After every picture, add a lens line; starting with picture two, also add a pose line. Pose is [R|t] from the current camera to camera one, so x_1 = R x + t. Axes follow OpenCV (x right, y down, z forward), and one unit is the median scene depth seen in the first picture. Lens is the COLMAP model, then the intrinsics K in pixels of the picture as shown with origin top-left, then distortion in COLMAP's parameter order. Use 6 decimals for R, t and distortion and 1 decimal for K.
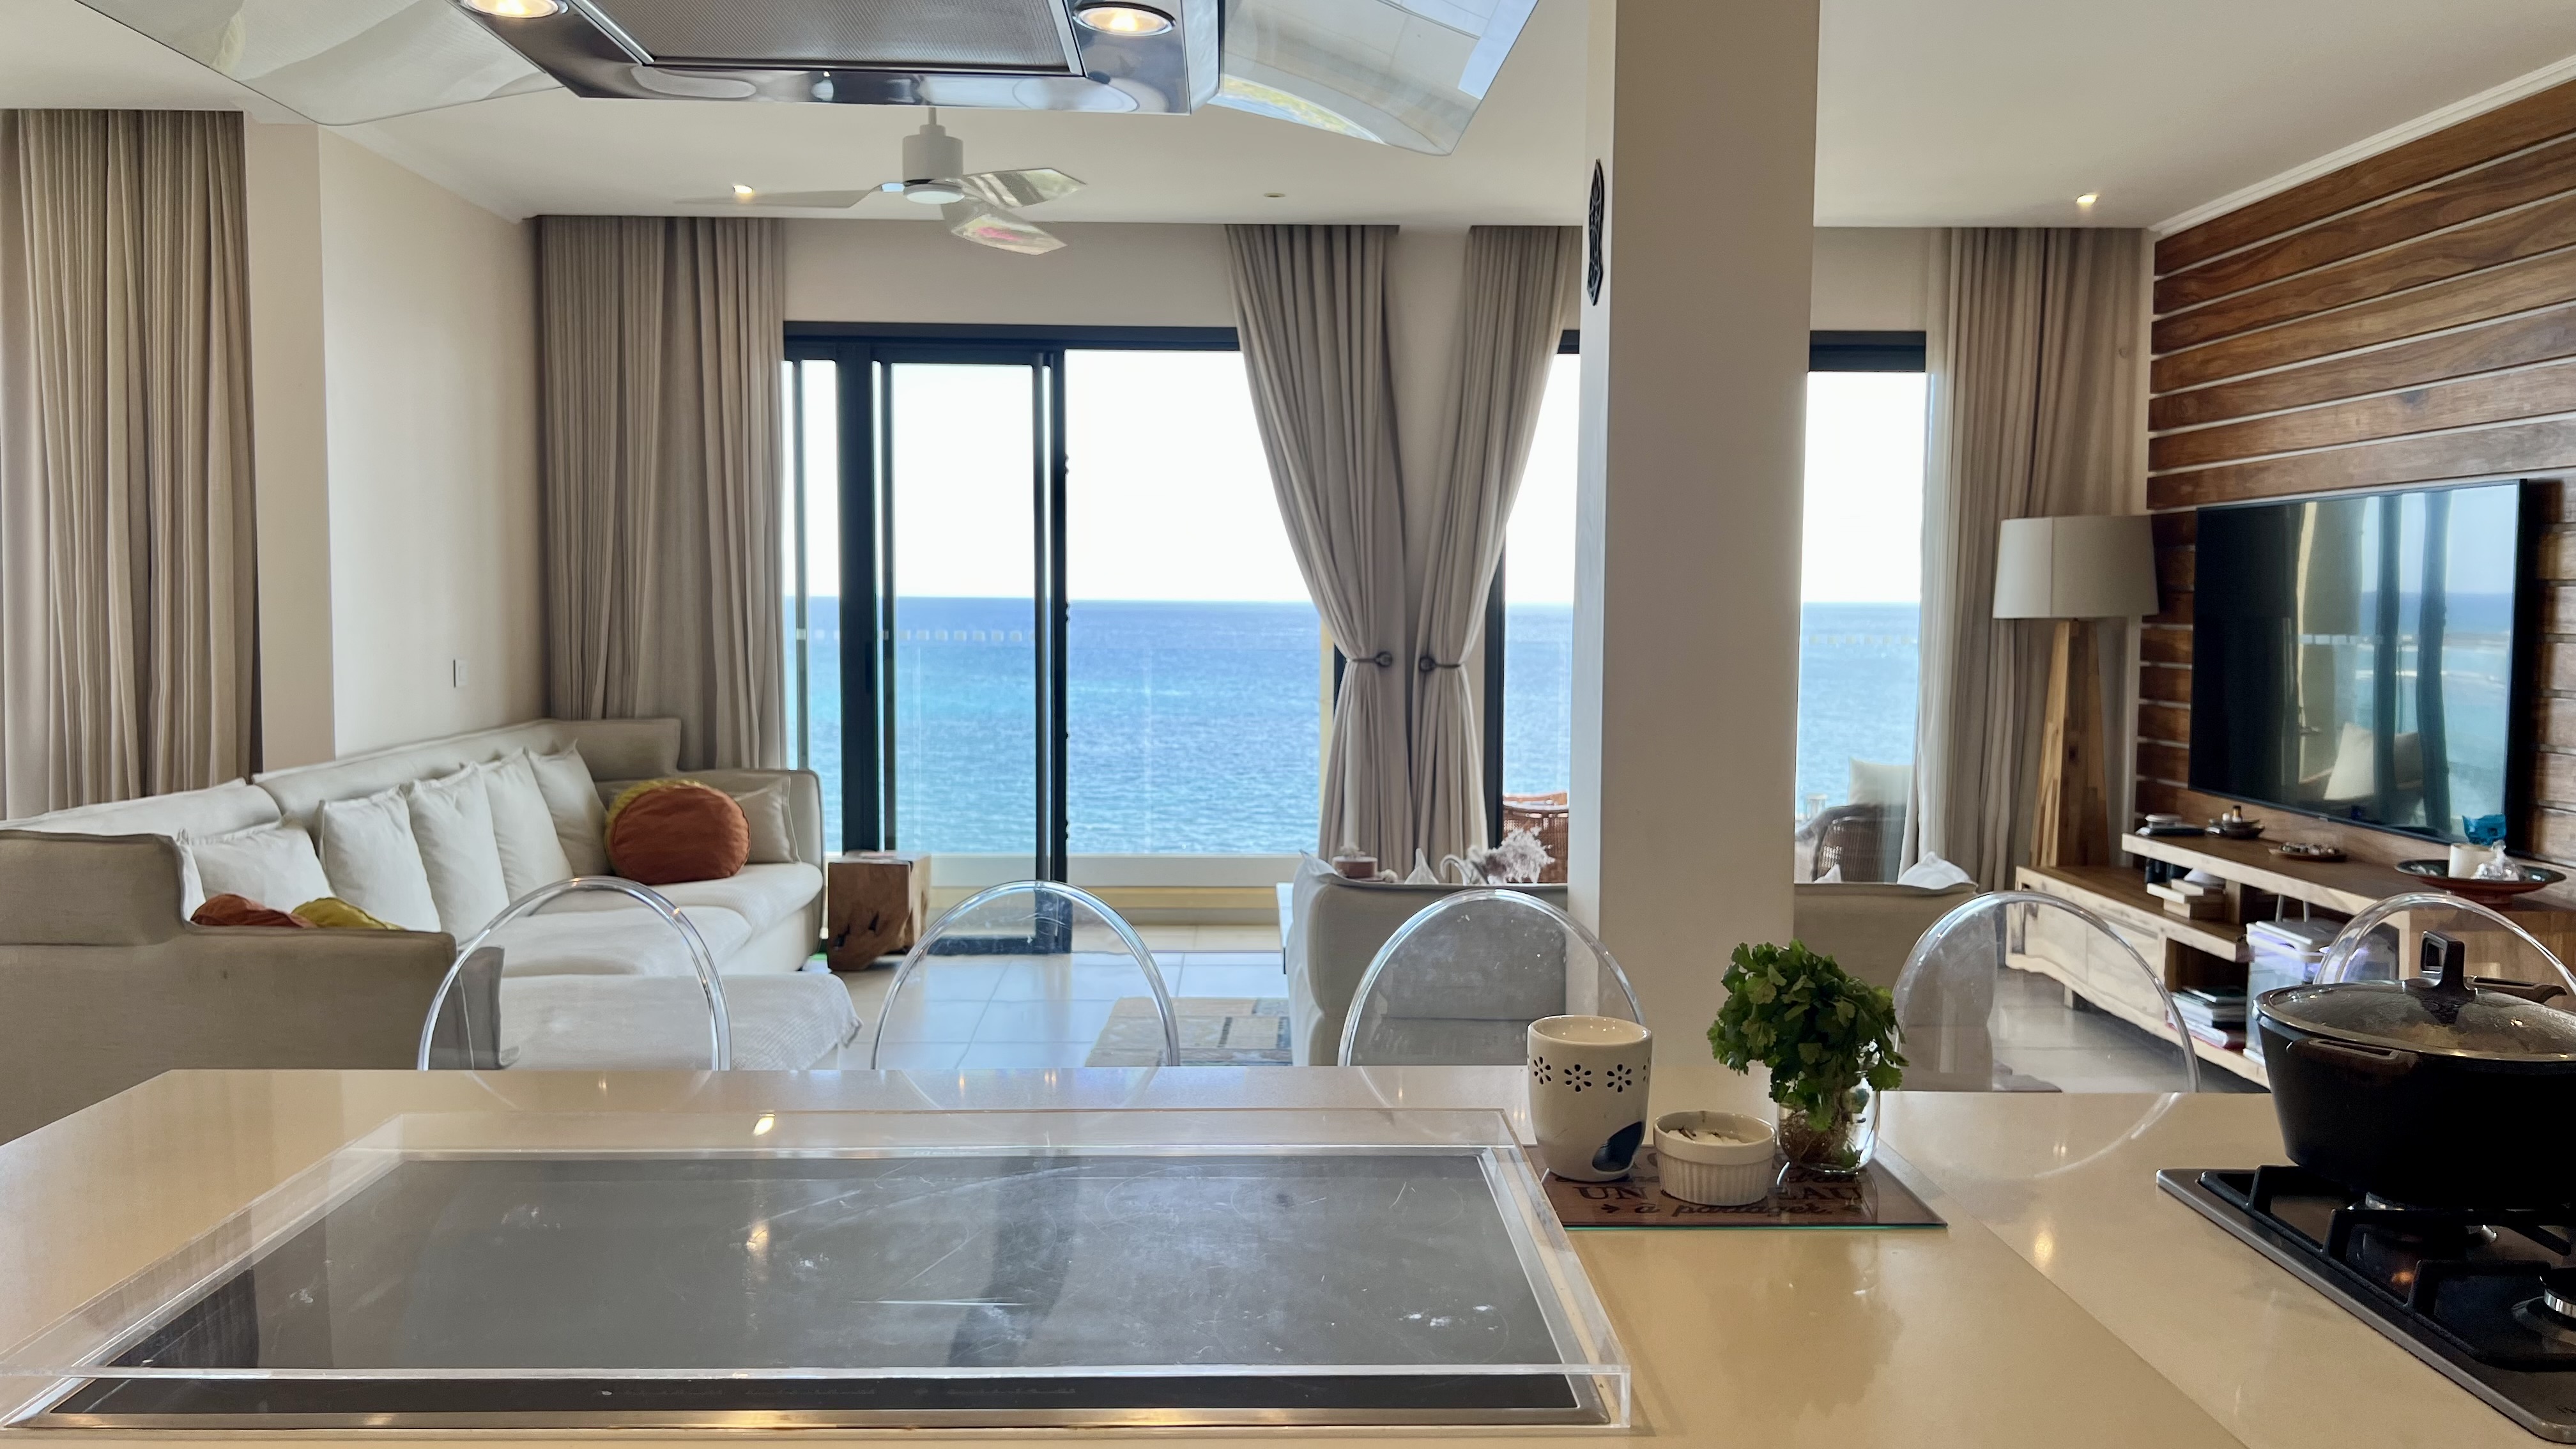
lens RADIAL K [[1927.3, 0, 1279.9], [0, 1927.3, 729.3], [0, 0, 1]] dist [0.112770, -0.176576]
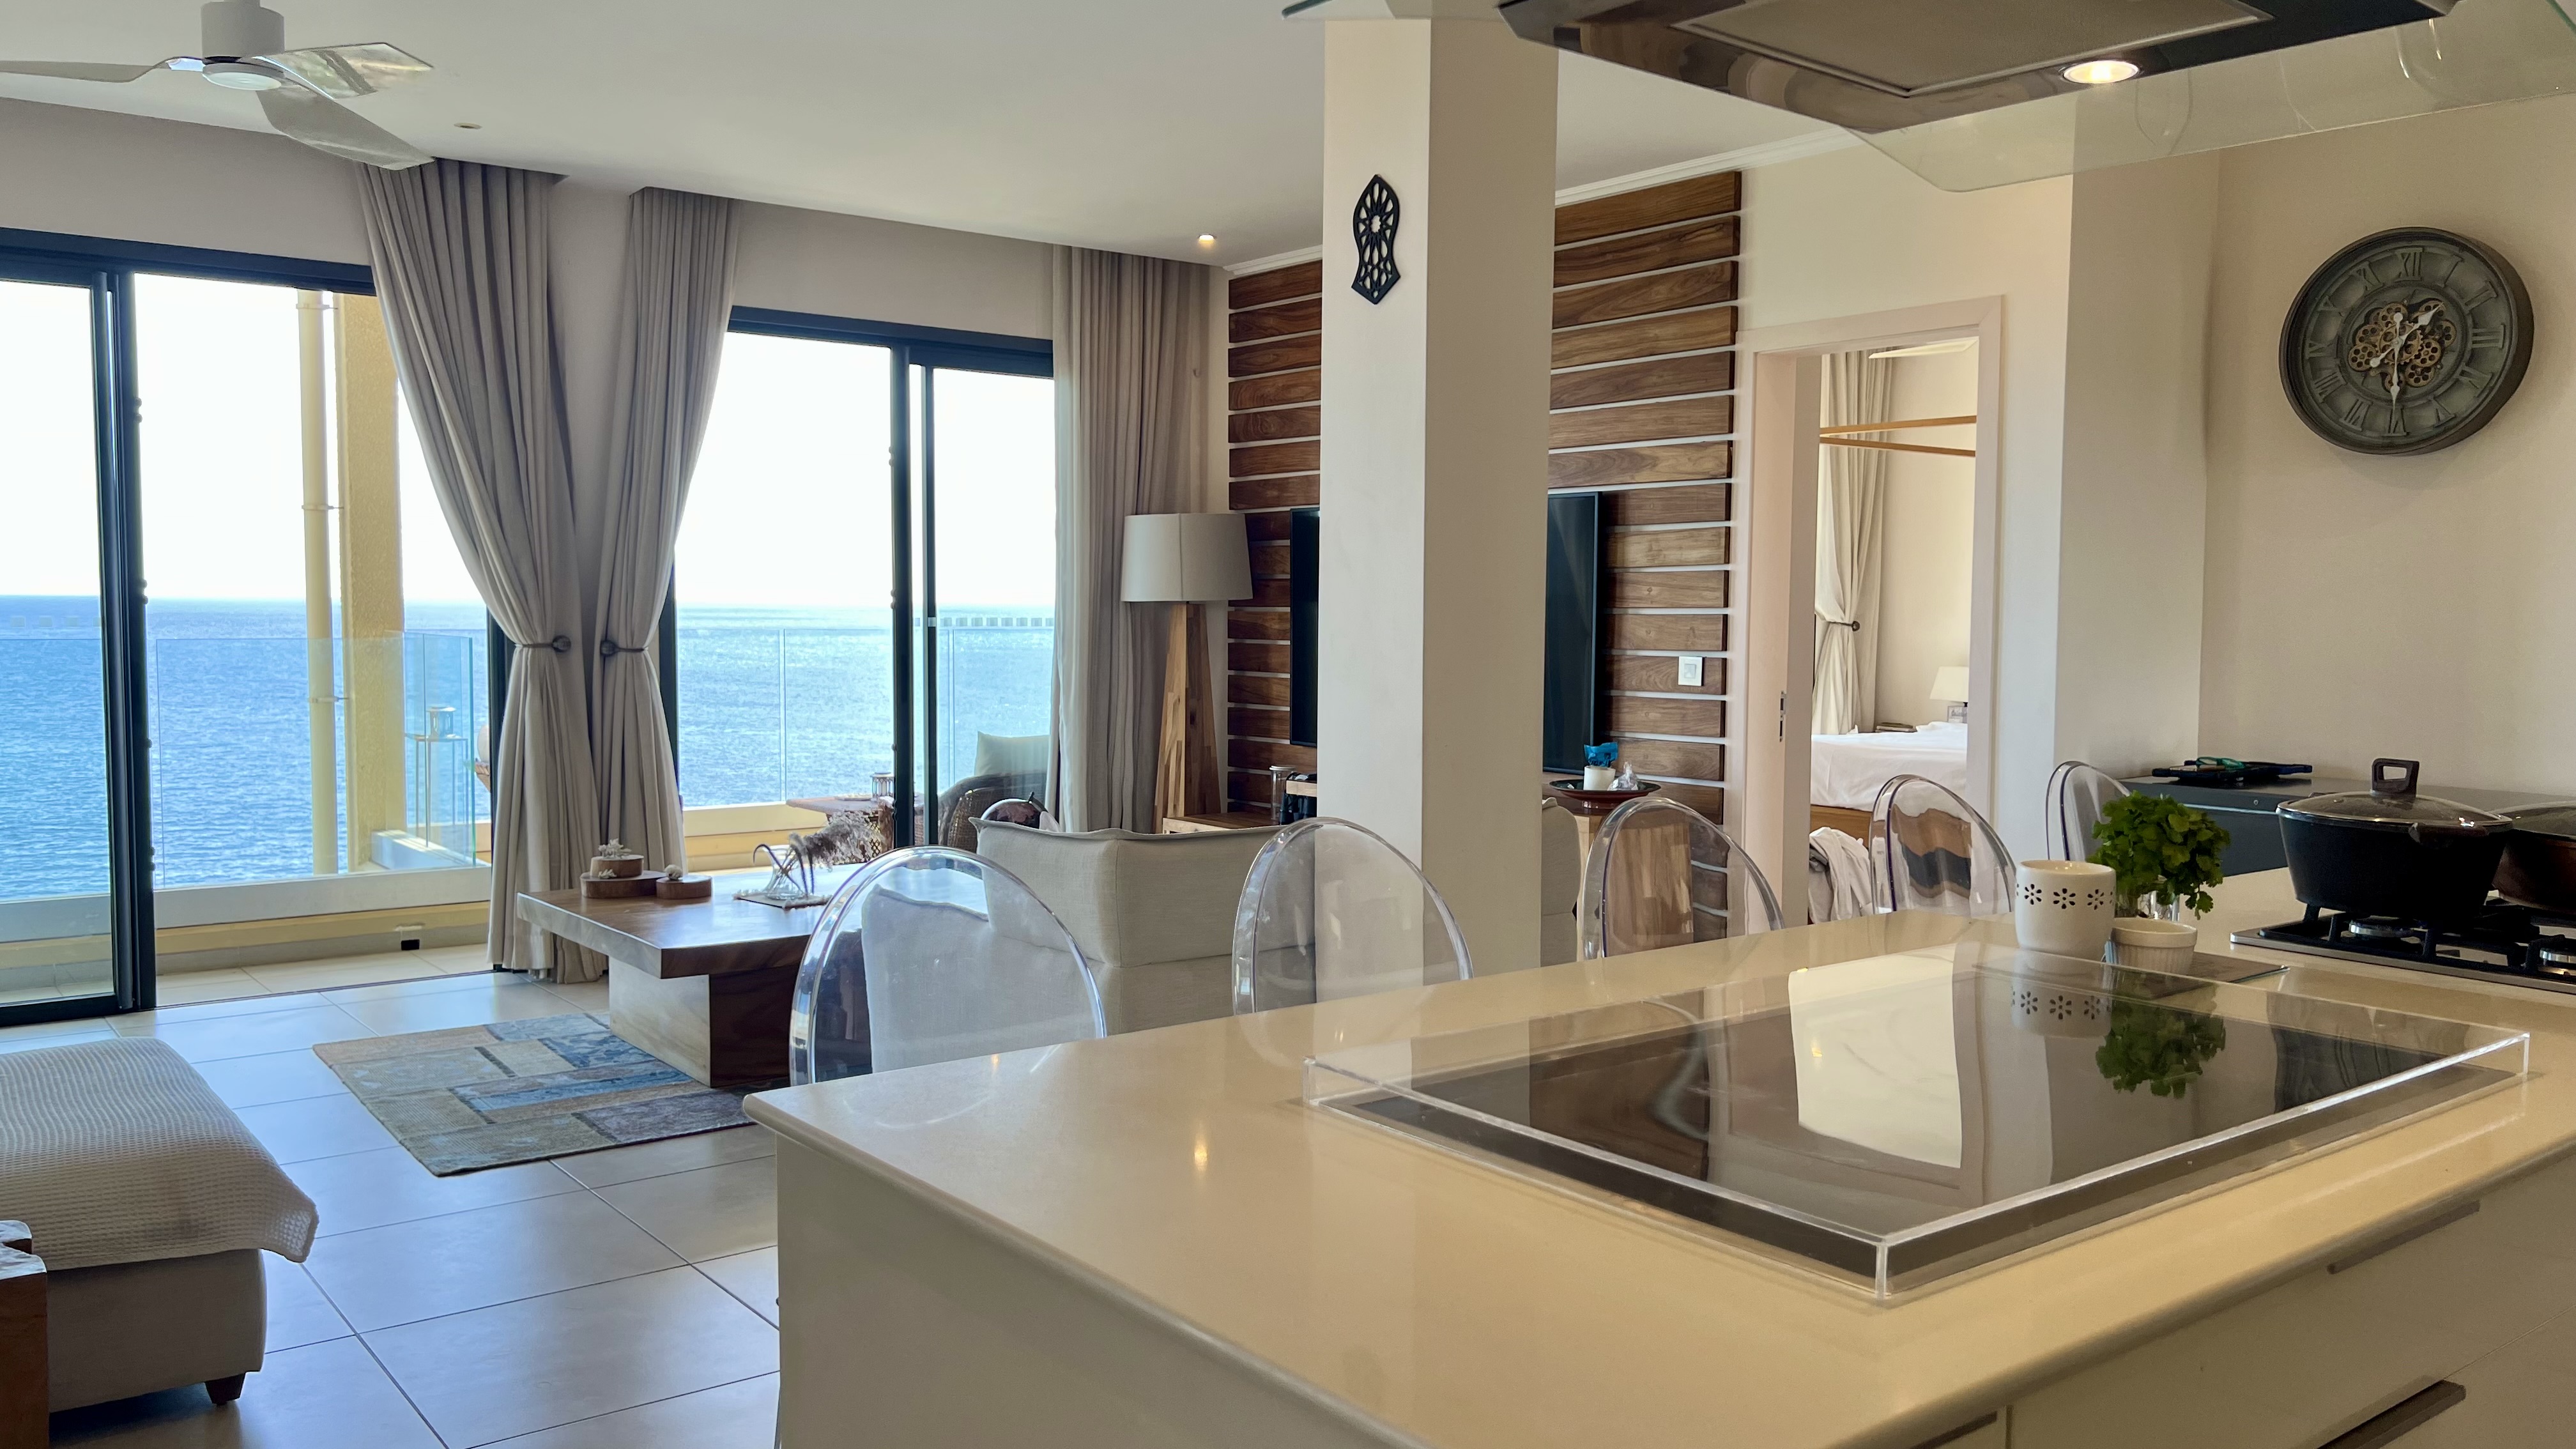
lens RADIAL K [[1927.3, 0, 1279.9], [0, 1927.3, 729.3], [0, 0, 1]] dist [0.112770, -0.176576]
pose [[0.803134, -0.039694, 0.594475, -0.227006], [0.039115, 0.999138, 0.013869, 0.004860], [-0.594514, 0.012114, 0.803994, 0.050083]]
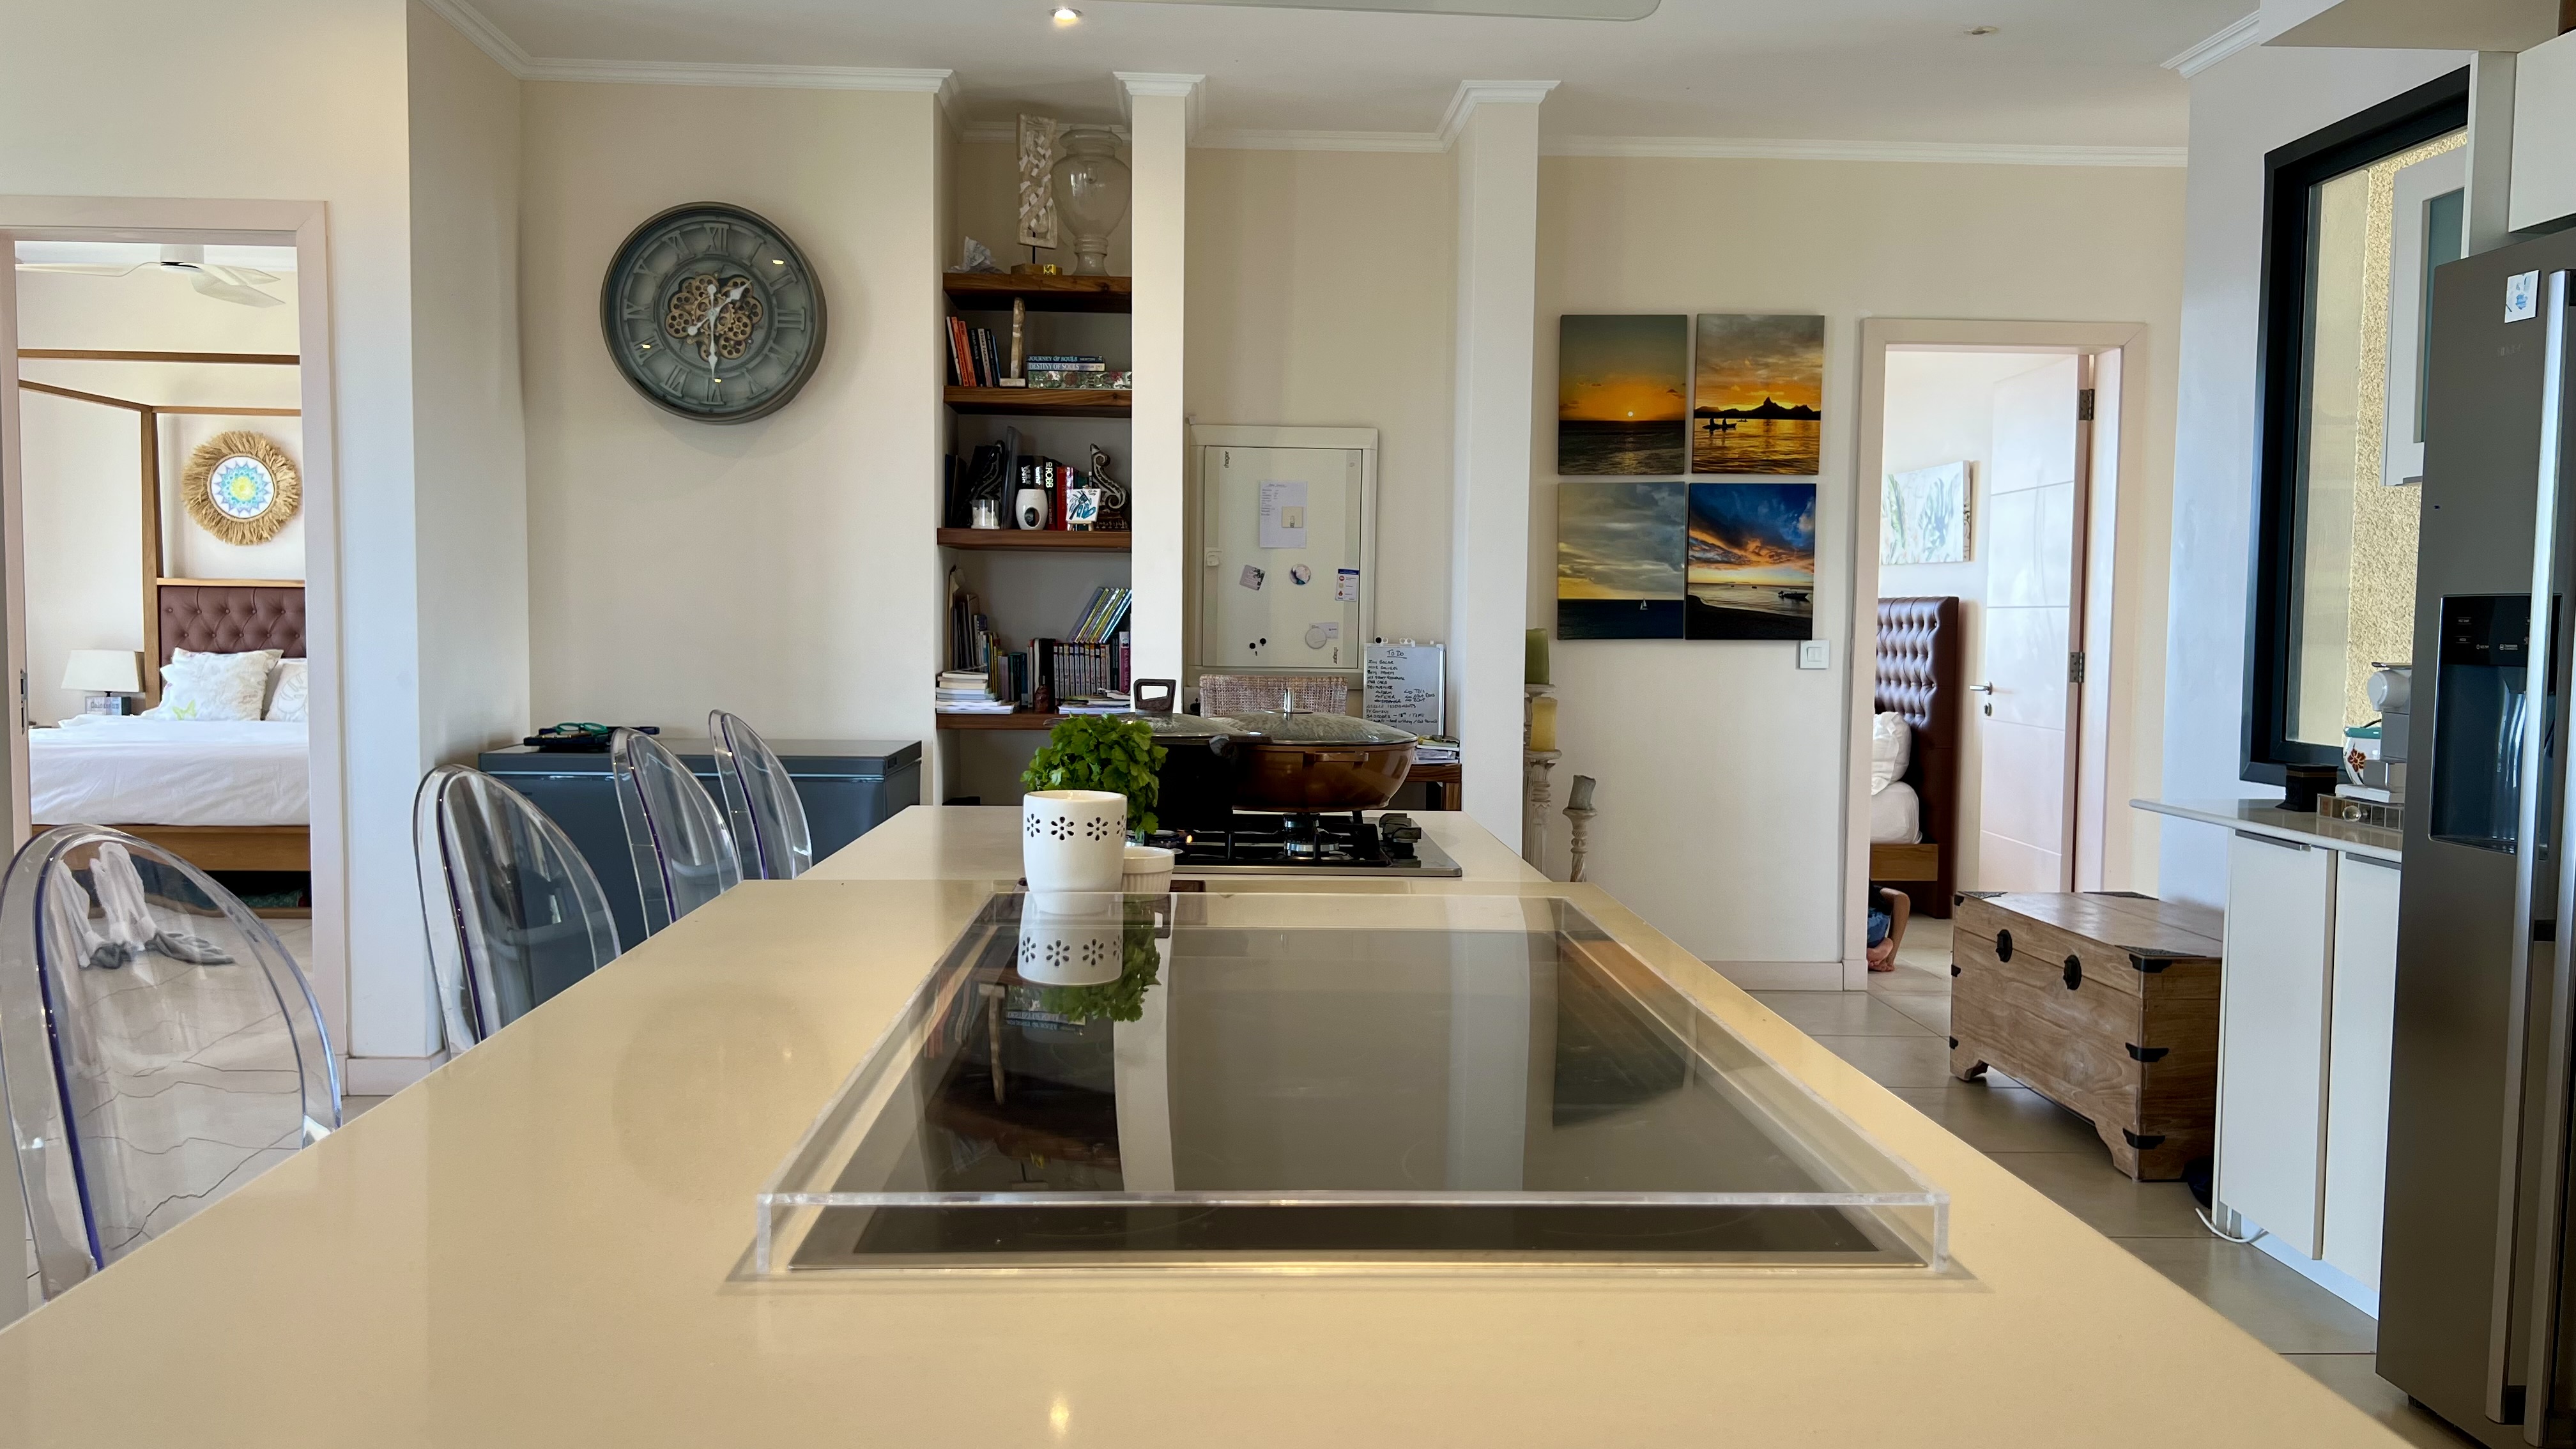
lens RADIAL K [[1927.3, 0, 1279.9], [0, 1927.3, 729.3], [0, 0, 1]] dist [0.112770, -0.176576]
pose [[-0.026136, -0.065413, 0.997516, -0.218799], [0.058704, 0.996034, 0.066854, 0.009596], [-0.997933, 0.060306, -0.022192, 0.198001]]
